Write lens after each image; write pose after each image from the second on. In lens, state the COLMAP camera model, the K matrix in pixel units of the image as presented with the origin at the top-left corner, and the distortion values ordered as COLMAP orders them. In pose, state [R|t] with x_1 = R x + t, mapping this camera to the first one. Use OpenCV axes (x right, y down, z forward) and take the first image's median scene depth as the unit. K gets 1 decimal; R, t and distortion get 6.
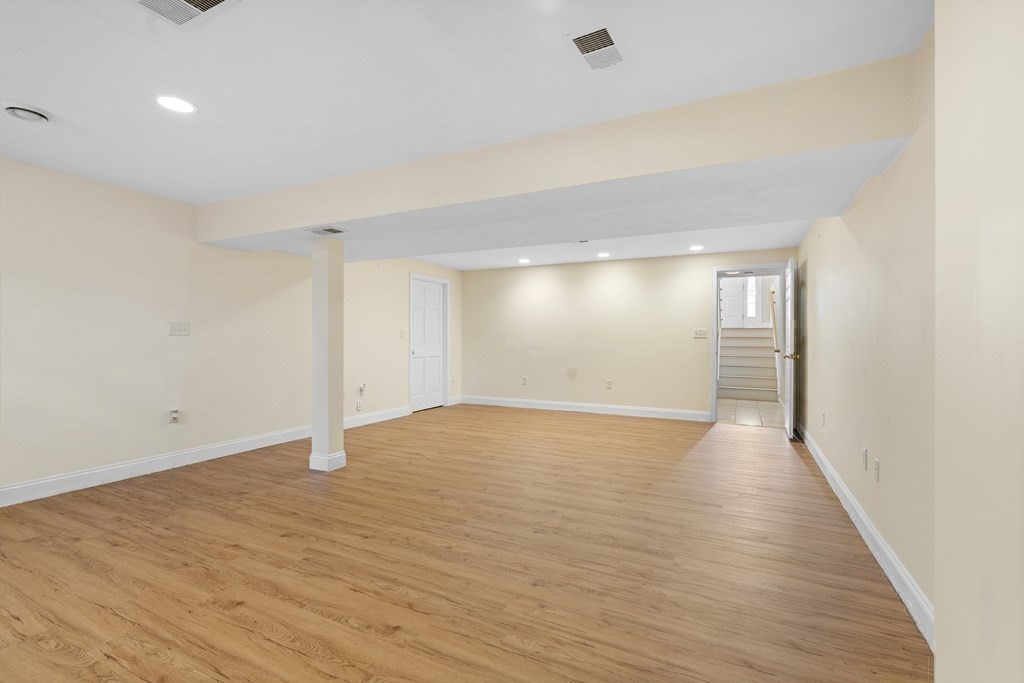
lens RADIAL K [[459.9, 0, 513.3], [0, 459.9, 339.8], [0, 0, 1]] dist [-0.015855, 0.006799]
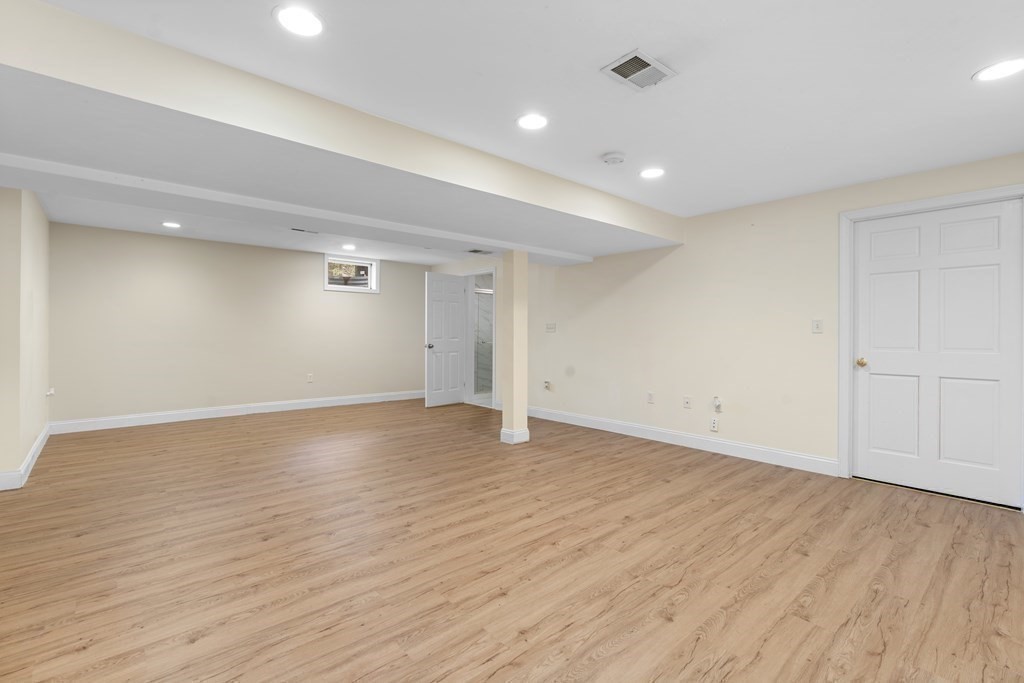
lens RADIAL K [[459.9, 0, 514.3], [0, 459.9, 338.0], [0, 0, 1]] dist [-0.015855, 0.006799]
pose [[-0.372360, 0.002616, -0.928085, 0.860739], [-0.006477, 0.999964, 0.005417, -0.000486], [0.928066, 0.008028, -0.372330, 1.727434]]
